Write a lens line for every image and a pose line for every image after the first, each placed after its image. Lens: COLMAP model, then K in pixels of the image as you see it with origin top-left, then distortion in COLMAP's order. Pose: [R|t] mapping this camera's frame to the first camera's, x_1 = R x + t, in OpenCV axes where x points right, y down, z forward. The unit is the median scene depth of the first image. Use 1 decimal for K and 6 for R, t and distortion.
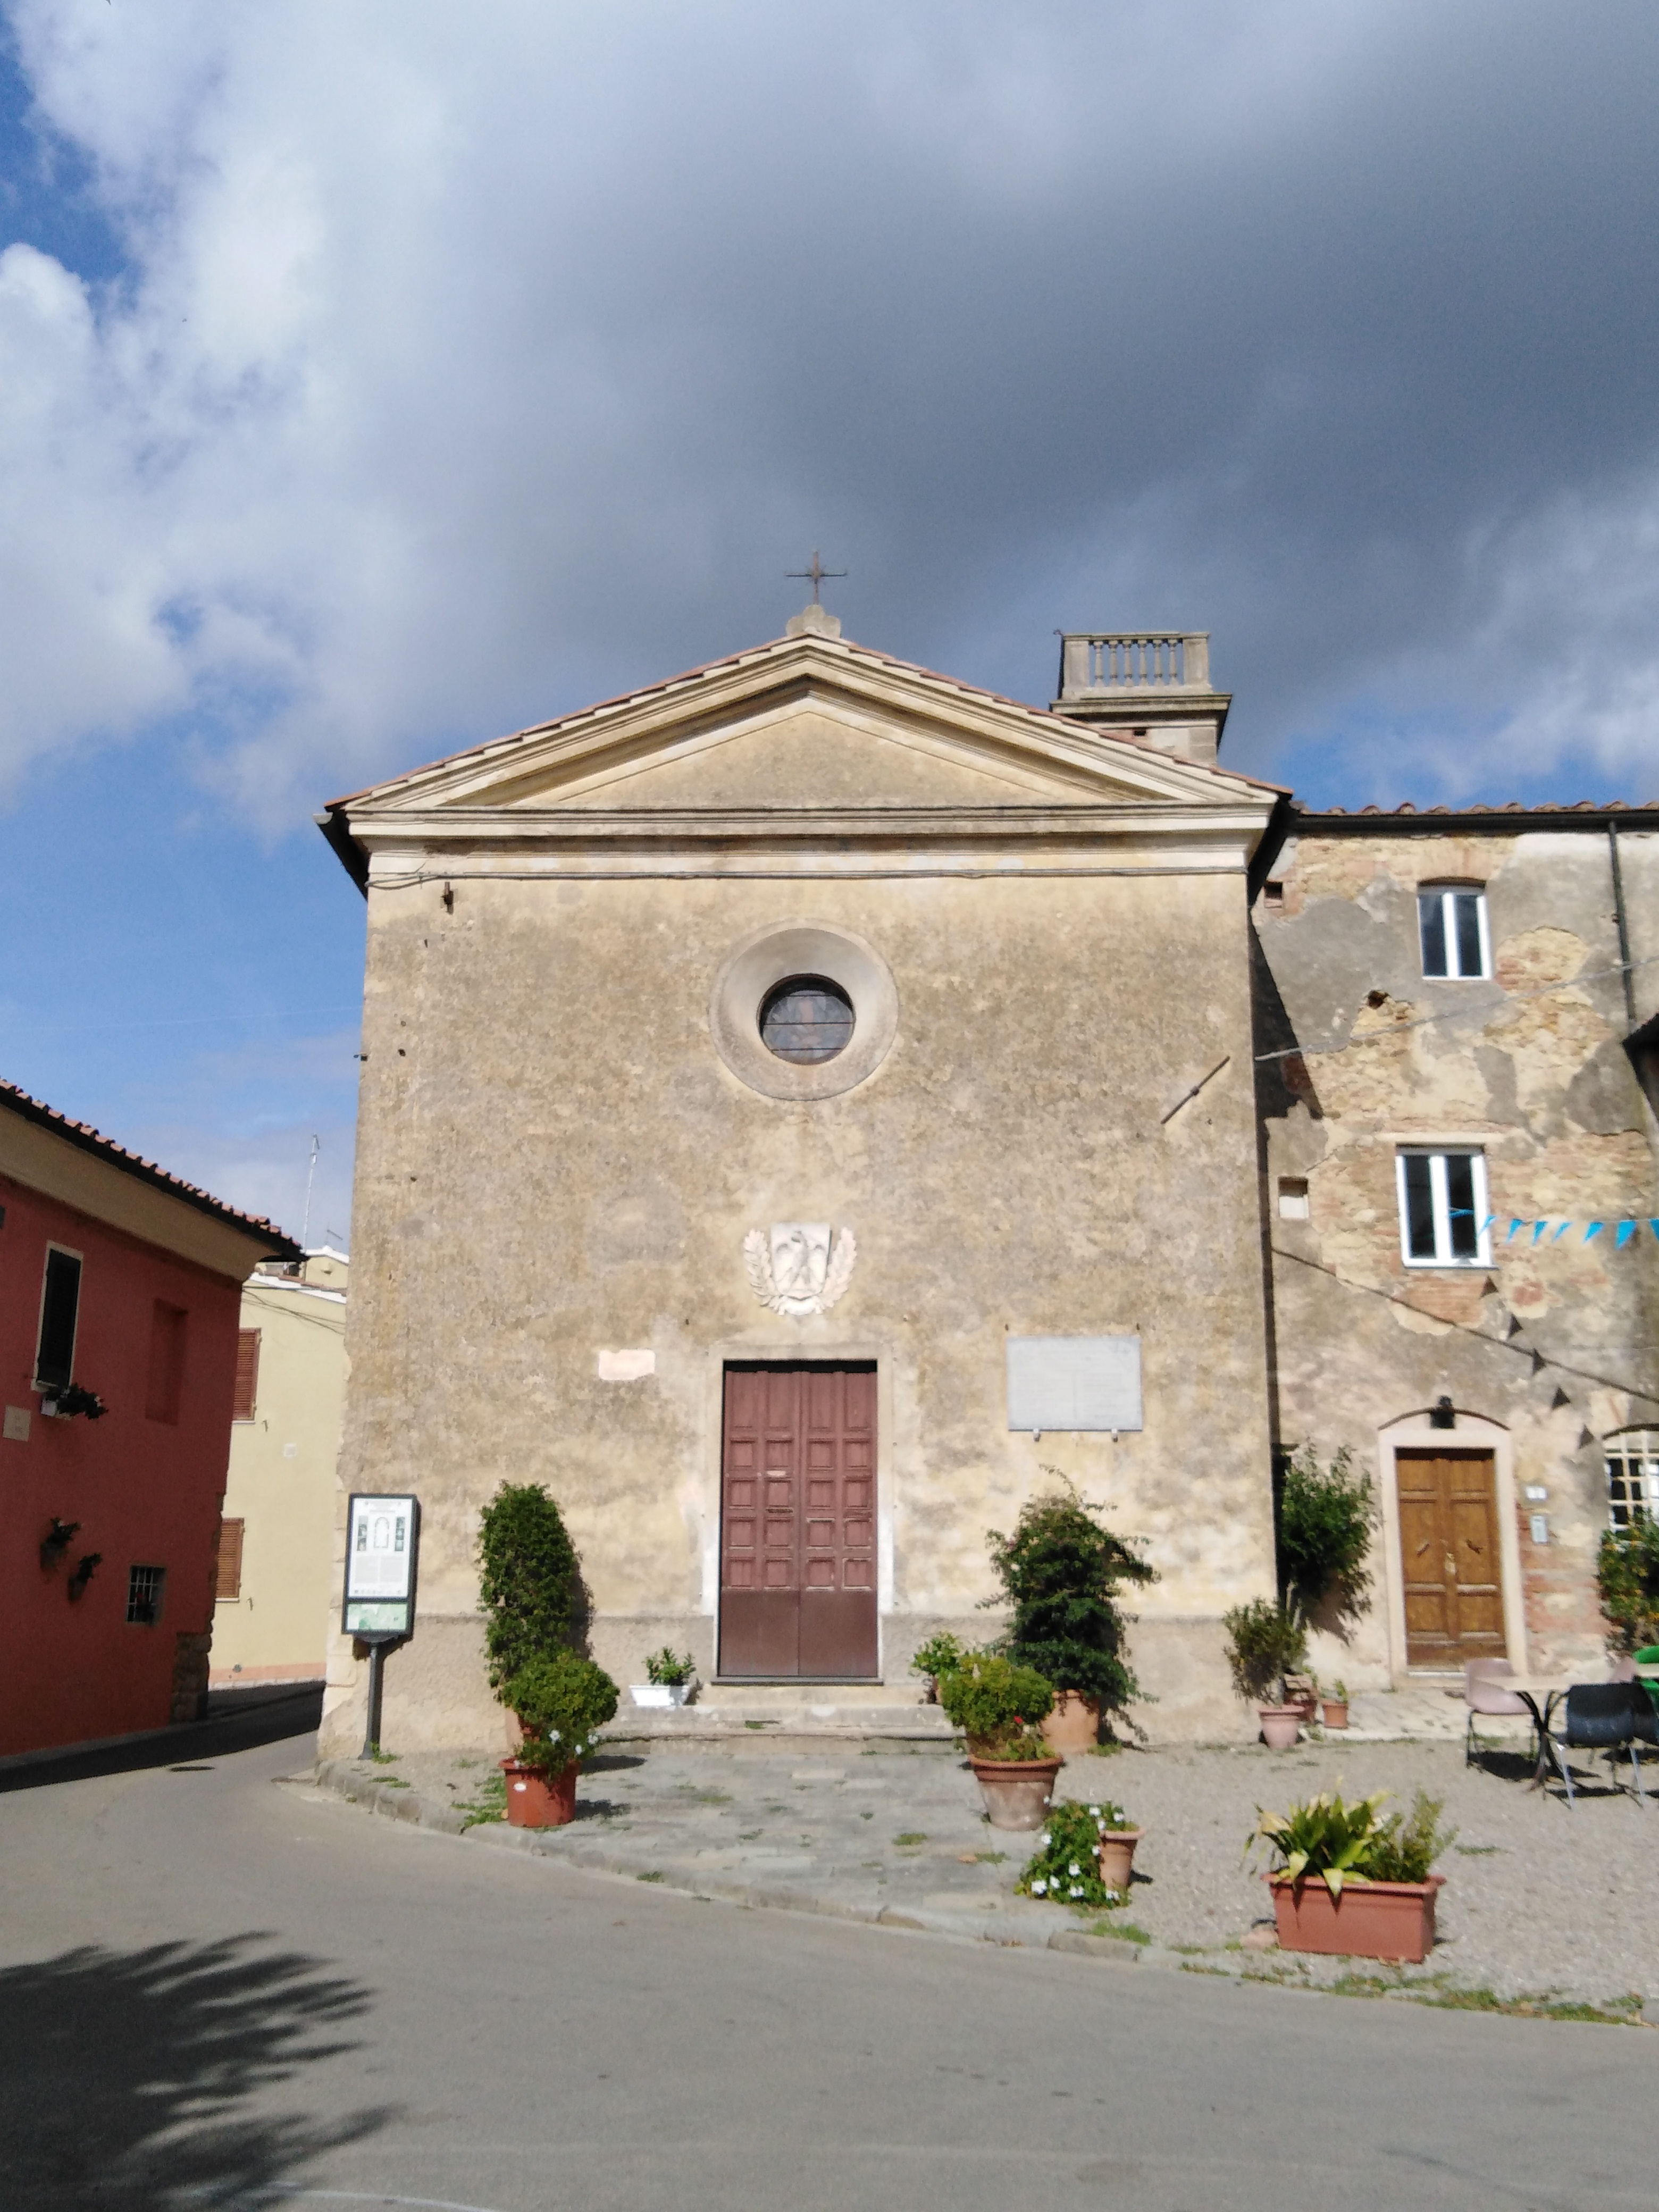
lens RADIAL K [[2064.2, 0, 829.5], [0, 2064.2, 1106.0], [0, 0, 1]] dist [0.054881, -0.105757]
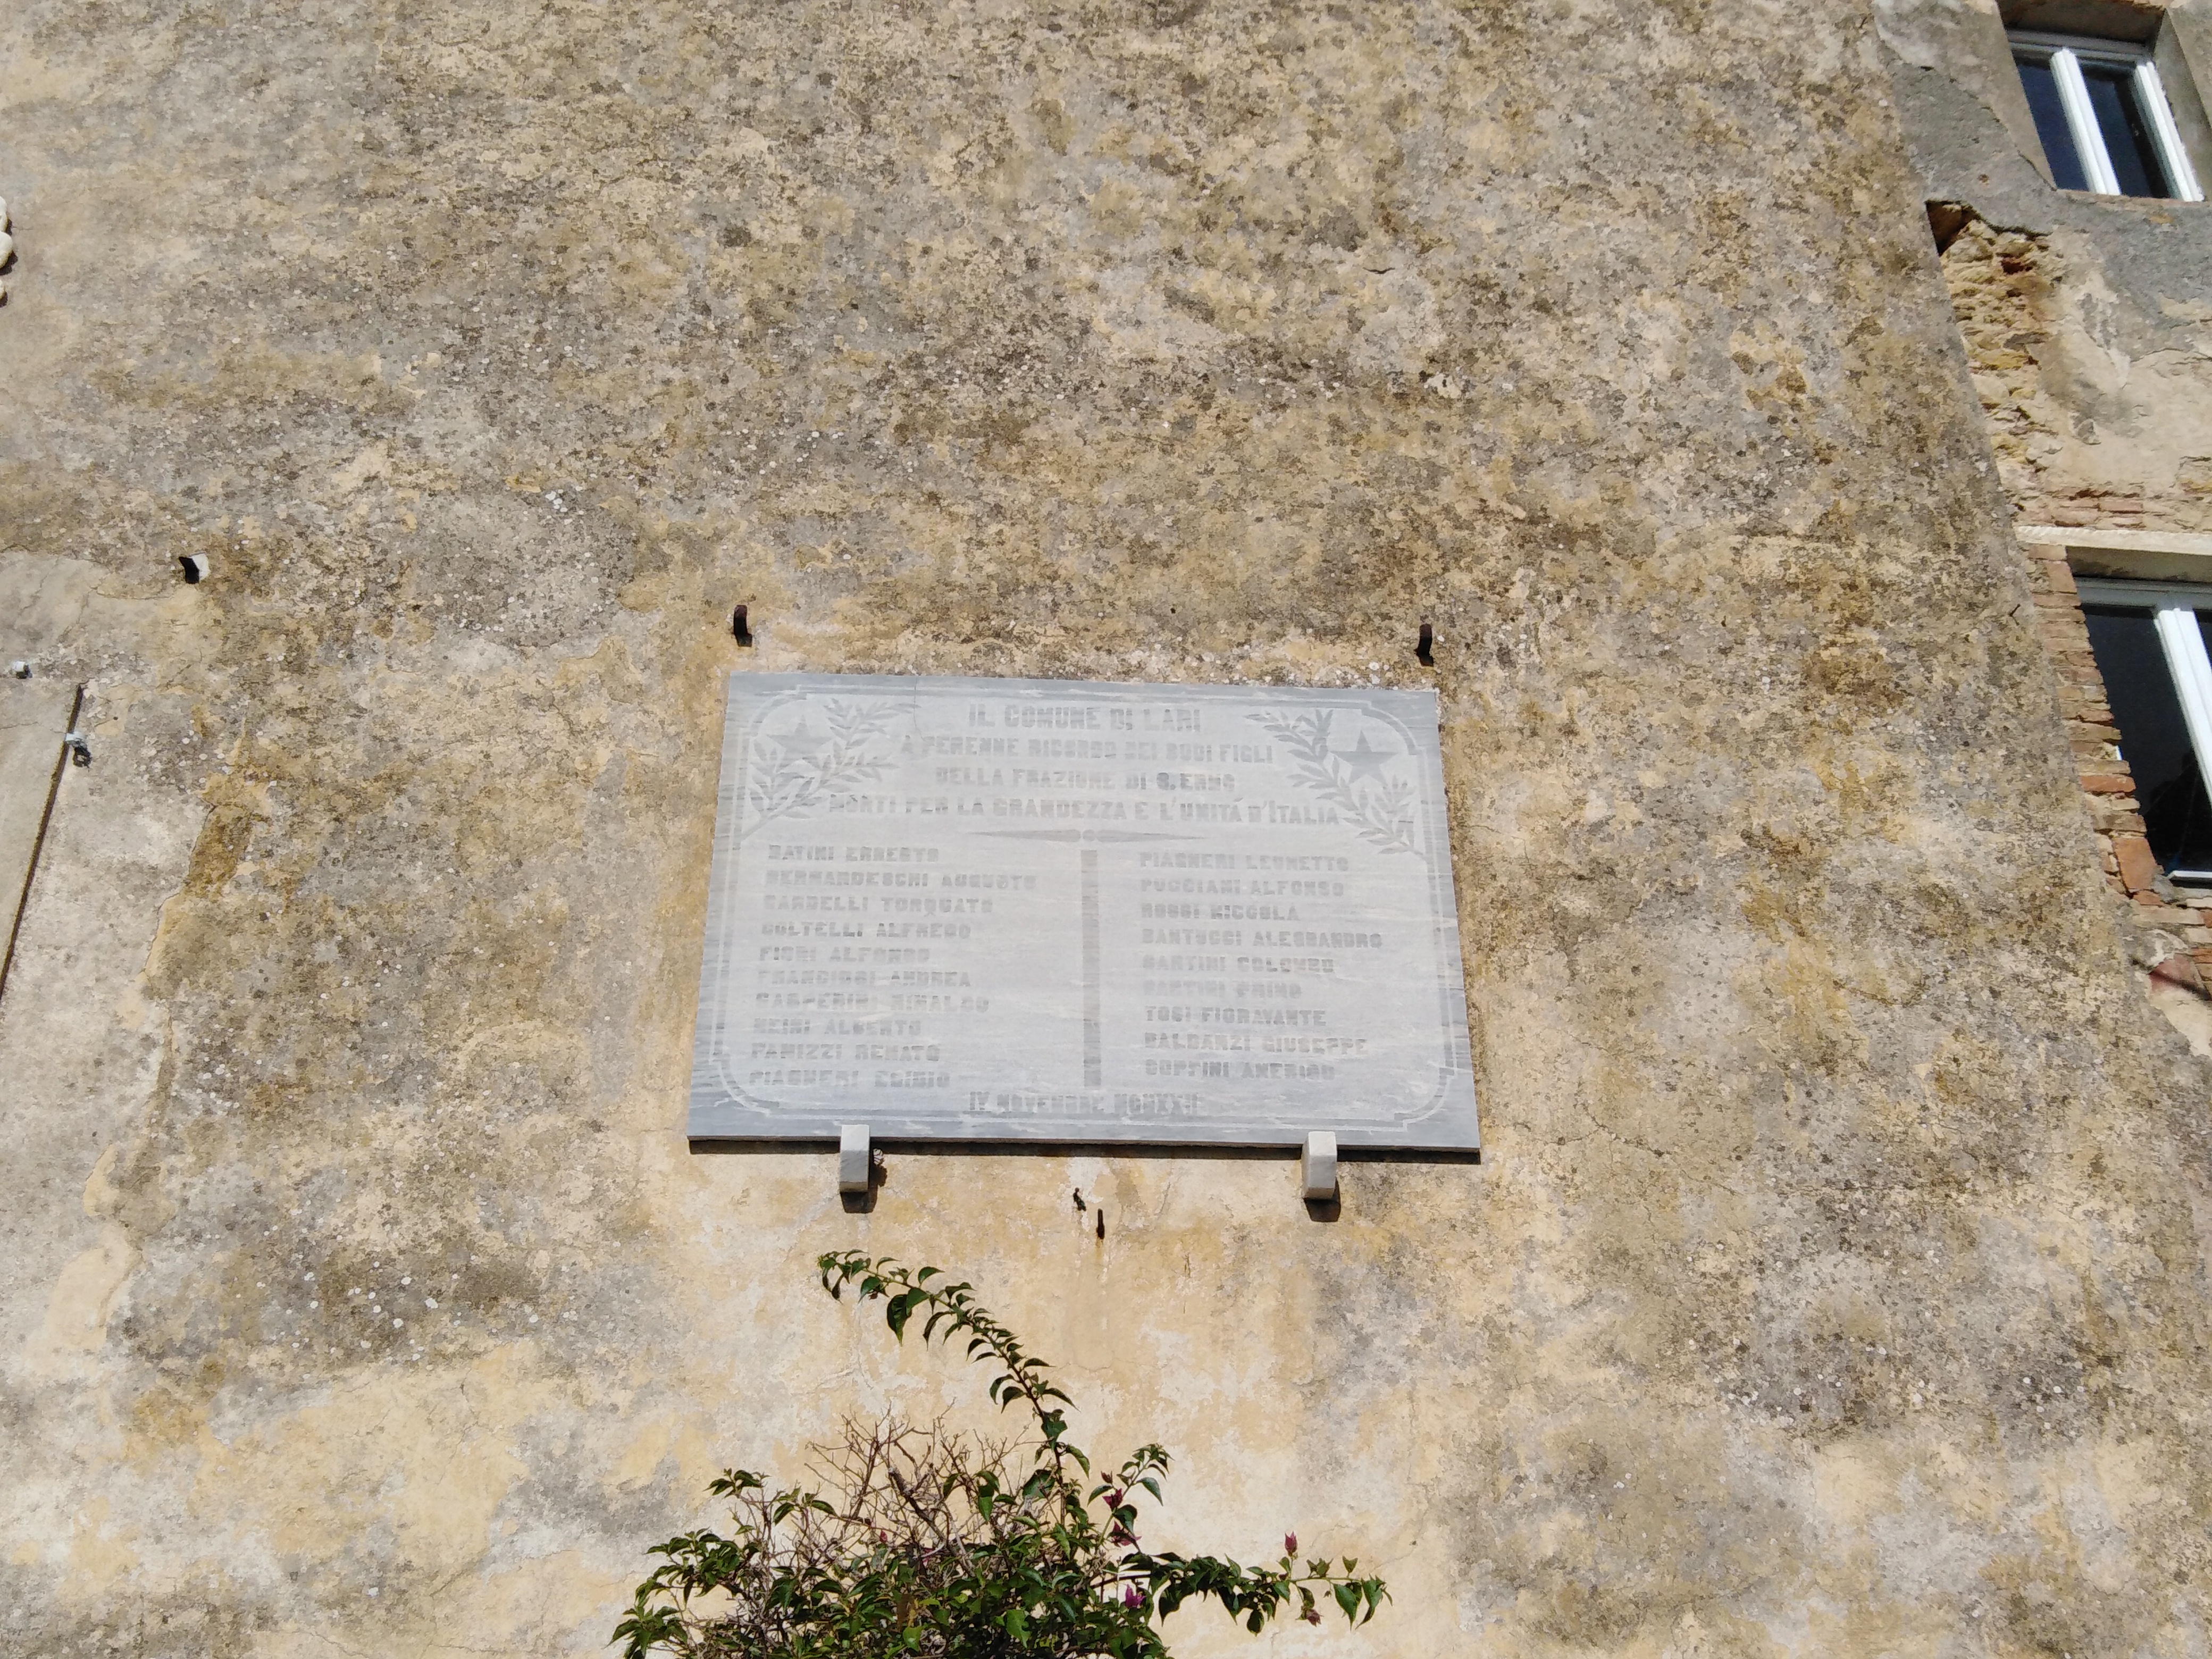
lens RADIAL K [[2064.2, 0, 1132.7], [0, 2064.2, 832.7], [0, 0, 1]] dist [0.054881, -0.105757]
pose [[0.990619, 0.051073, 0.126750, 0.098125], [-0.016150, 0.964789, -0.262528, 0.173611], [-0.135695, 0.258018, 0.956563, 0.819032]]
